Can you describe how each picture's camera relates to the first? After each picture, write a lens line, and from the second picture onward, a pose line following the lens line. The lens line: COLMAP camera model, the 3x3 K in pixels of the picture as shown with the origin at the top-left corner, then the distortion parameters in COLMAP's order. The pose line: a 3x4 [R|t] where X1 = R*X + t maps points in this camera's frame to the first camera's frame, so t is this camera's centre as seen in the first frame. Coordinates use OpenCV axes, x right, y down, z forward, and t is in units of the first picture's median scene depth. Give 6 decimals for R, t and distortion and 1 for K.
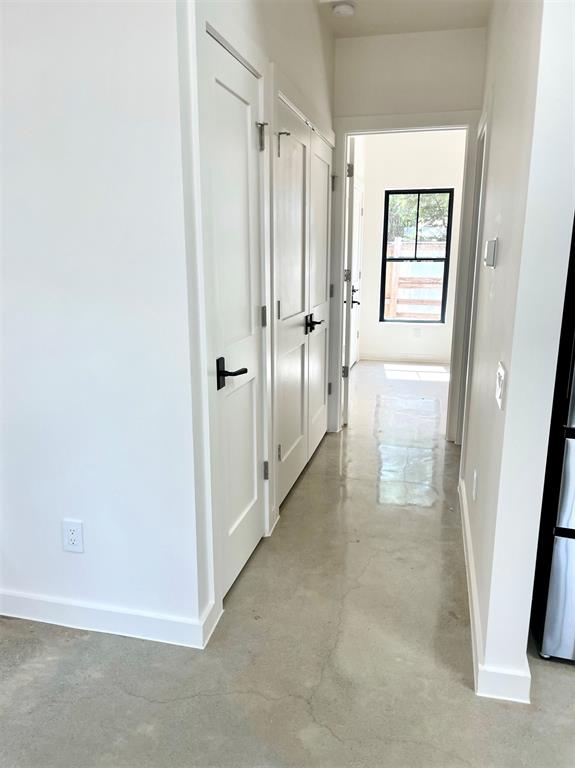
lens RADIAL K [[590.2, 0, 287.5], [0, 590.2, 384.0], [0, 0, 1]] dist [0.076640, -0.119859]
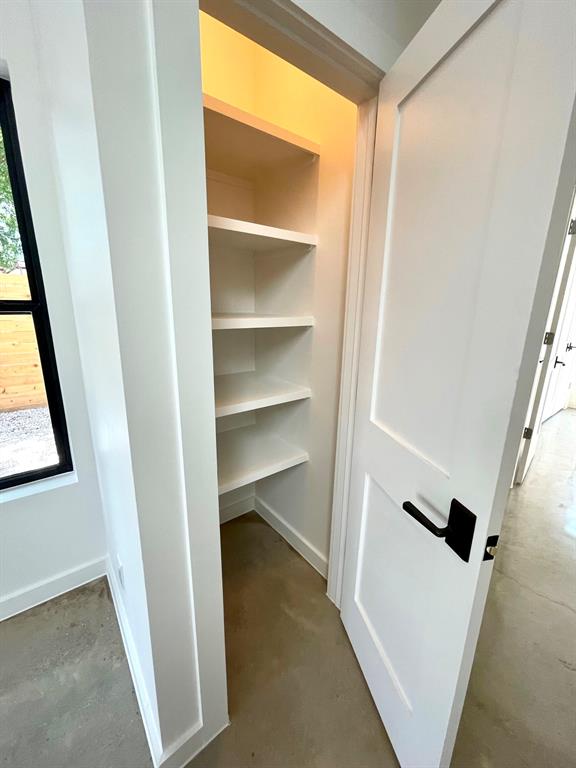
lens RADIAL K [[310.8, 0, 288.0], [0, 310.8, 384.0], [0, 0, 1]] dist [0.000485, 0.000388]
pose [[0.788622, 0.160768, -0.593489, 0.105245], [-0.147481, 0.986495, 0.071256, -0.107816], [0.596930, 0.031334, 0.801681, 0.482302]]
